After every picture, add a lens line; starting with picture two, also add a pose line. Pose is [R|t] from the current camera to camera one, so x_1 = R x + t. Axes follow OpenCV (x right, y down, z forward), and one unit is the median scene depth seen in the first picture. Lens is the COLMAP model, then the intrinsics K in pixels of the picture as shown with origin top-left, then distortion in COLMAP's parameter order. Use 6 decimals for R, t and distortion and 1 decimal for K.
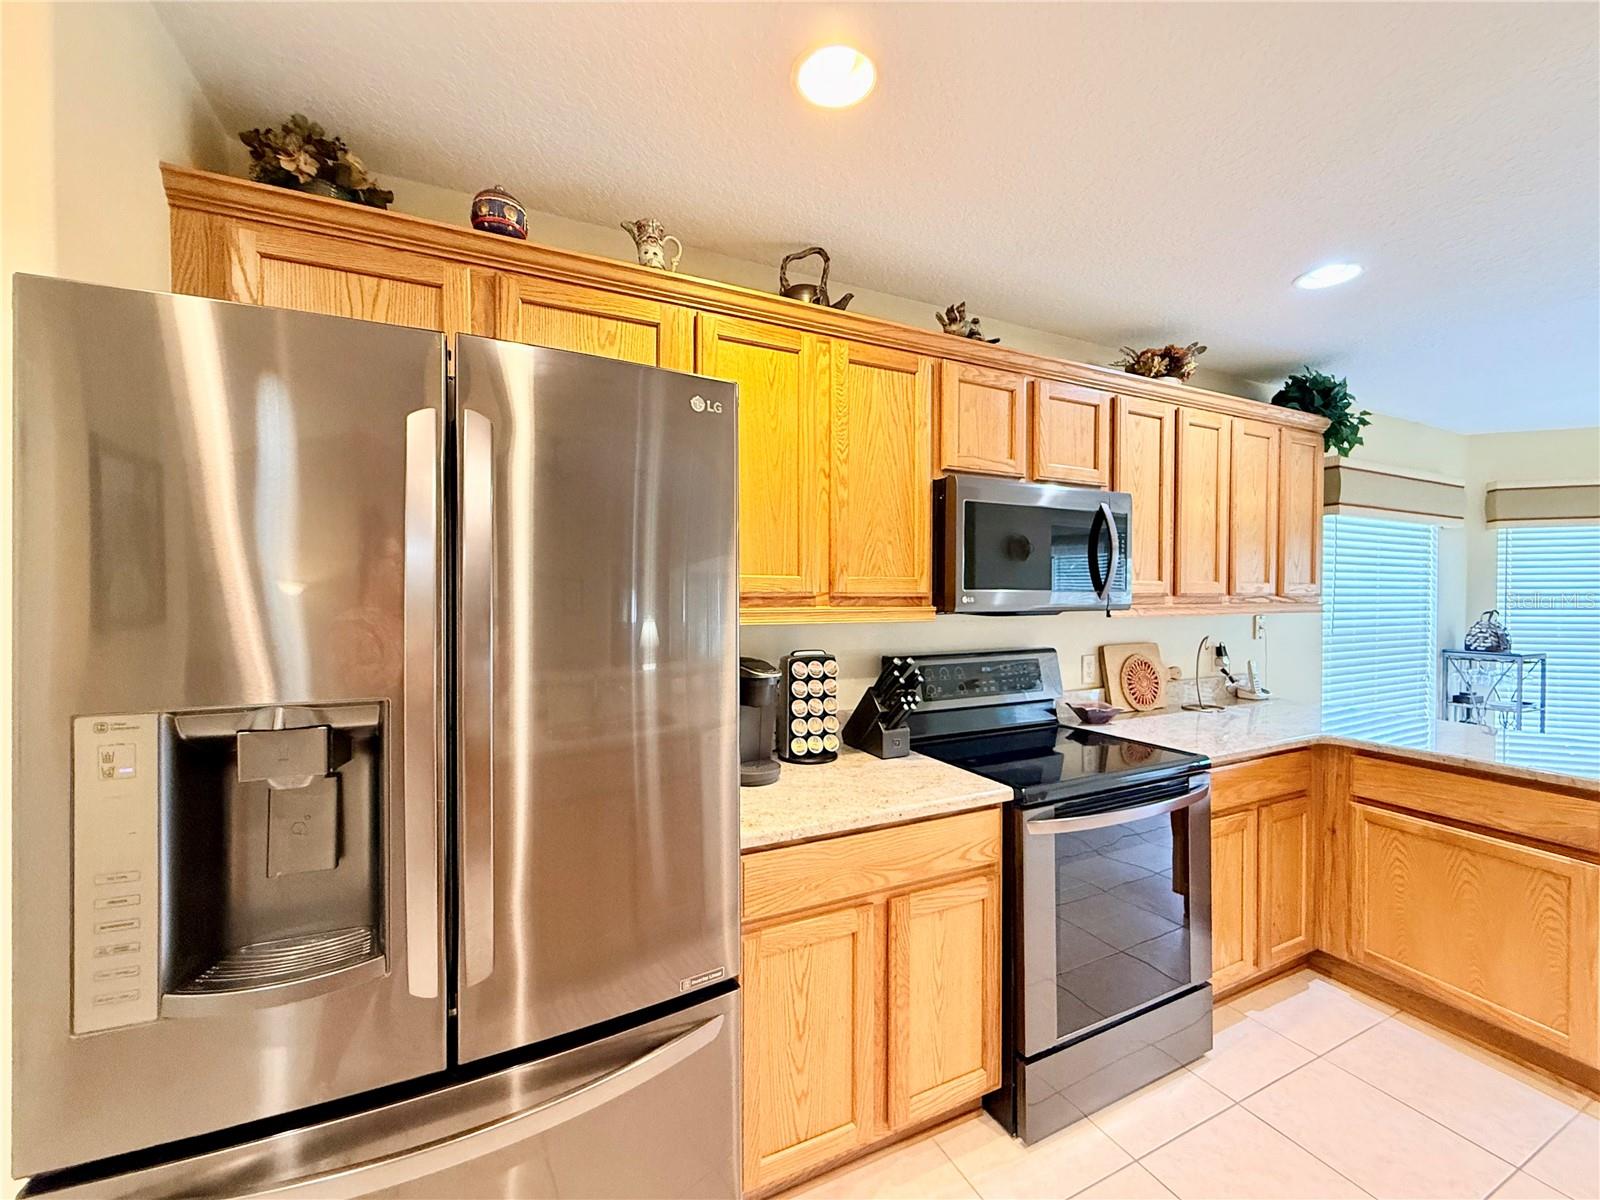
lens RADIAL K [[638.0, 0, 796.7], [0, 638.0, 599.3], [0, 0, 1]] dist [-0.001691, 0.000360]
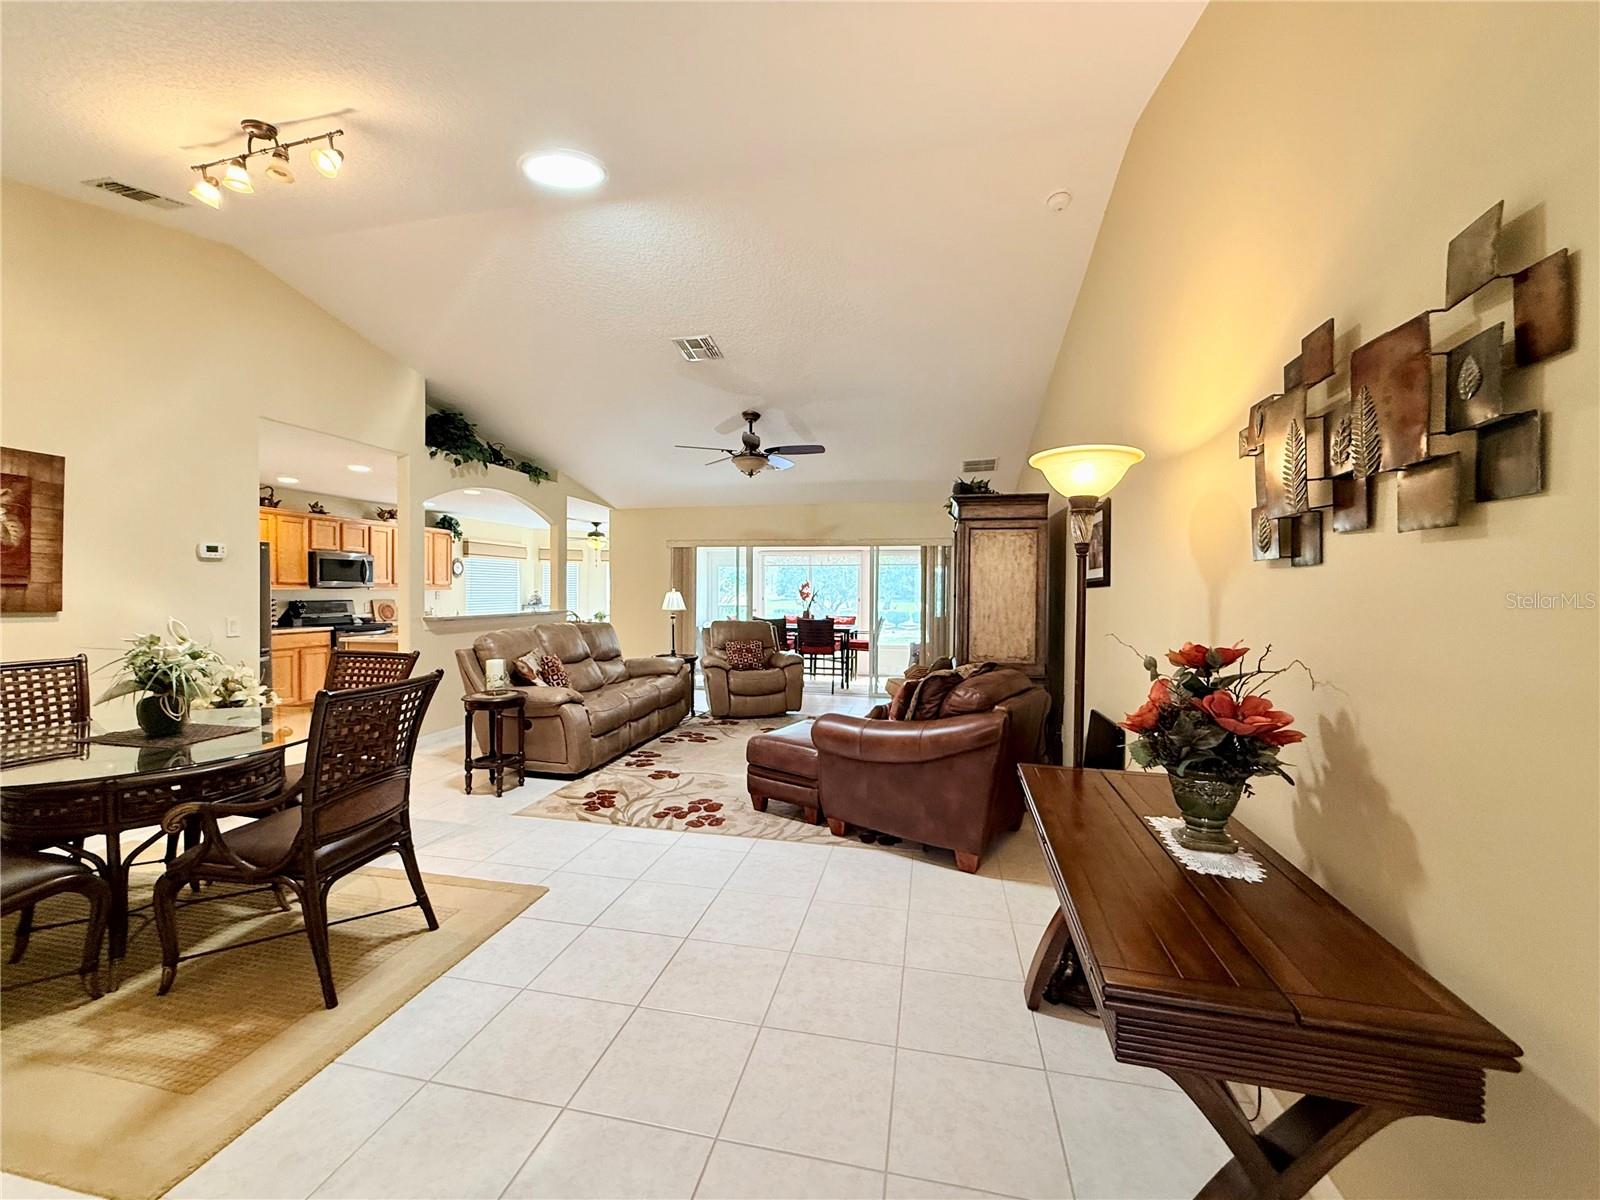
lens RADIAL K [[638.0, 0, 796.7], [0, 638.0, 599.3], [0, 0, 1]] dist [-0.001691, 0.000360]
pose [[0.610961, -0.010257, 0.791594, -0.953963], [0.005659, 0.999947, 0.008589, 0.072420], [-0.791641, -0.000768, 0.610986, -3.380474]]
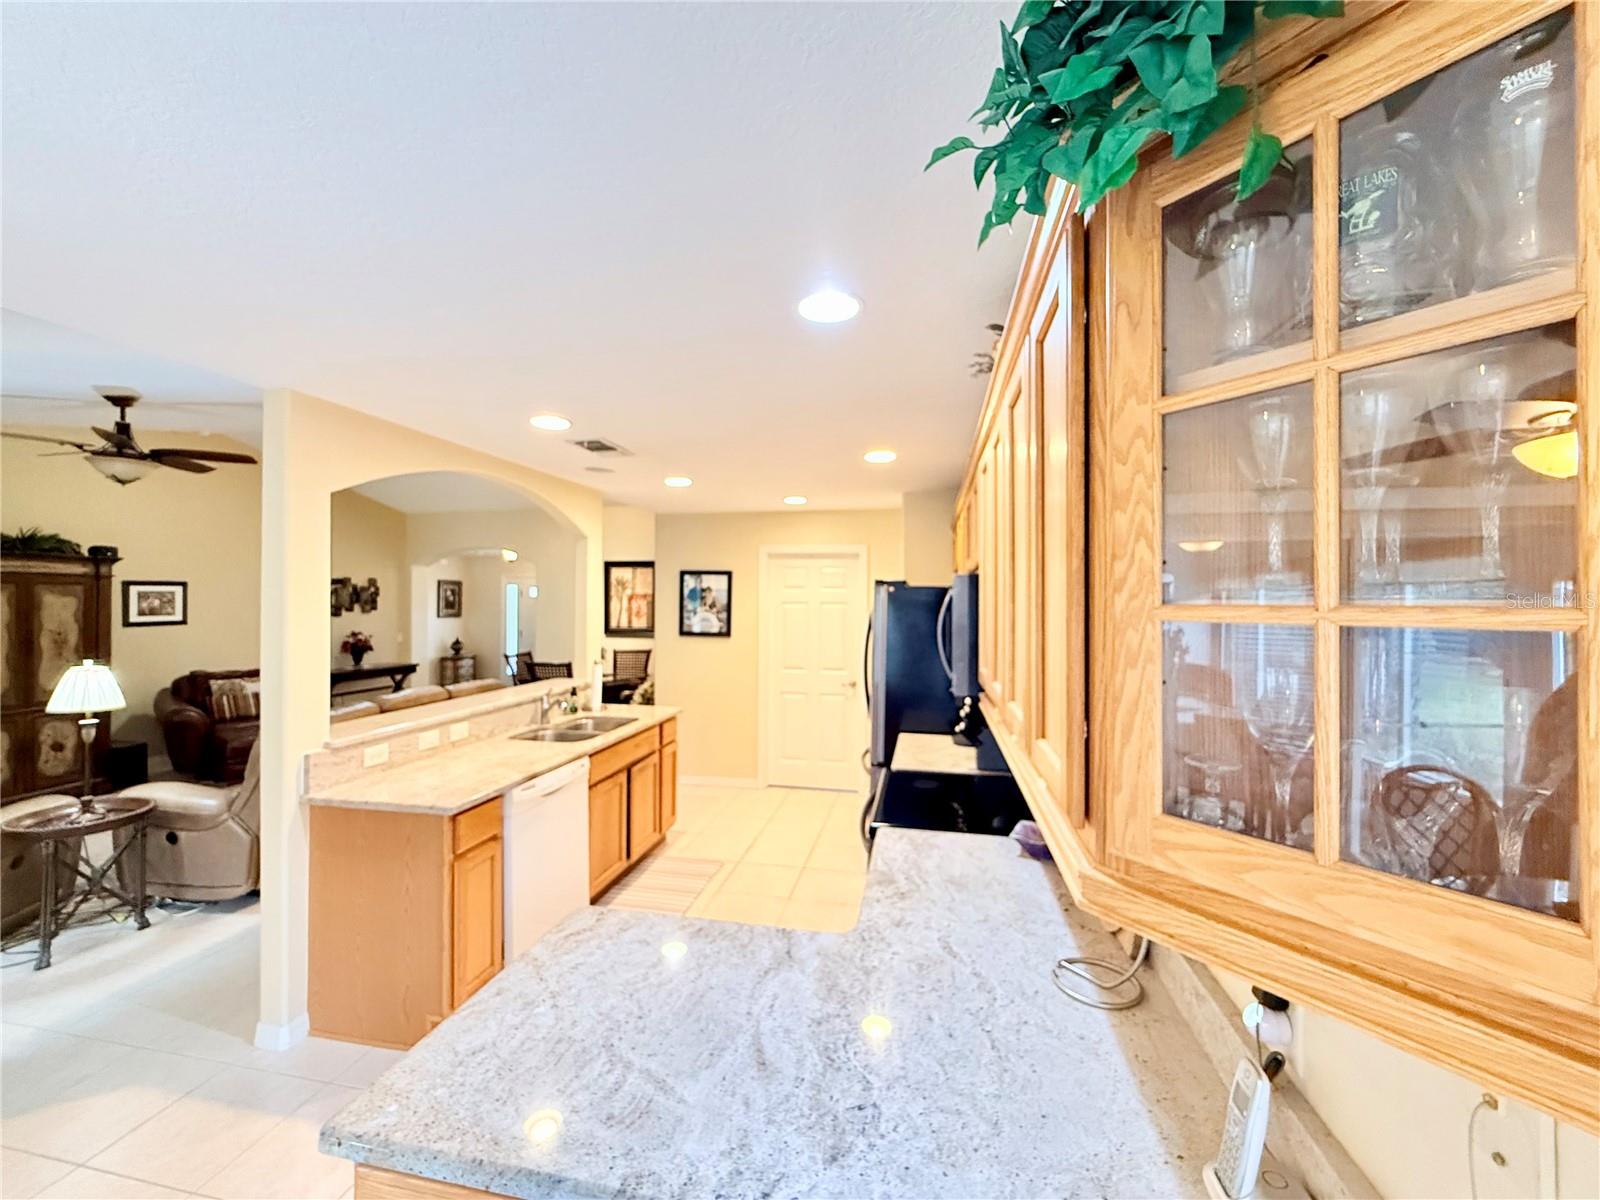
lens RADIAL K [[643.0, 0, 795.6], [0, 643.0, 595.3], [0, 0, 1]] dist [0.000267, 0.000037]
pose [[-0.604536, -0.014230, -0.796450, 1.558672], [-0.018221, 0.999826, -0.004034, -0.135732], [0.796369, 0.012073, -0.604690, 1.512535]]
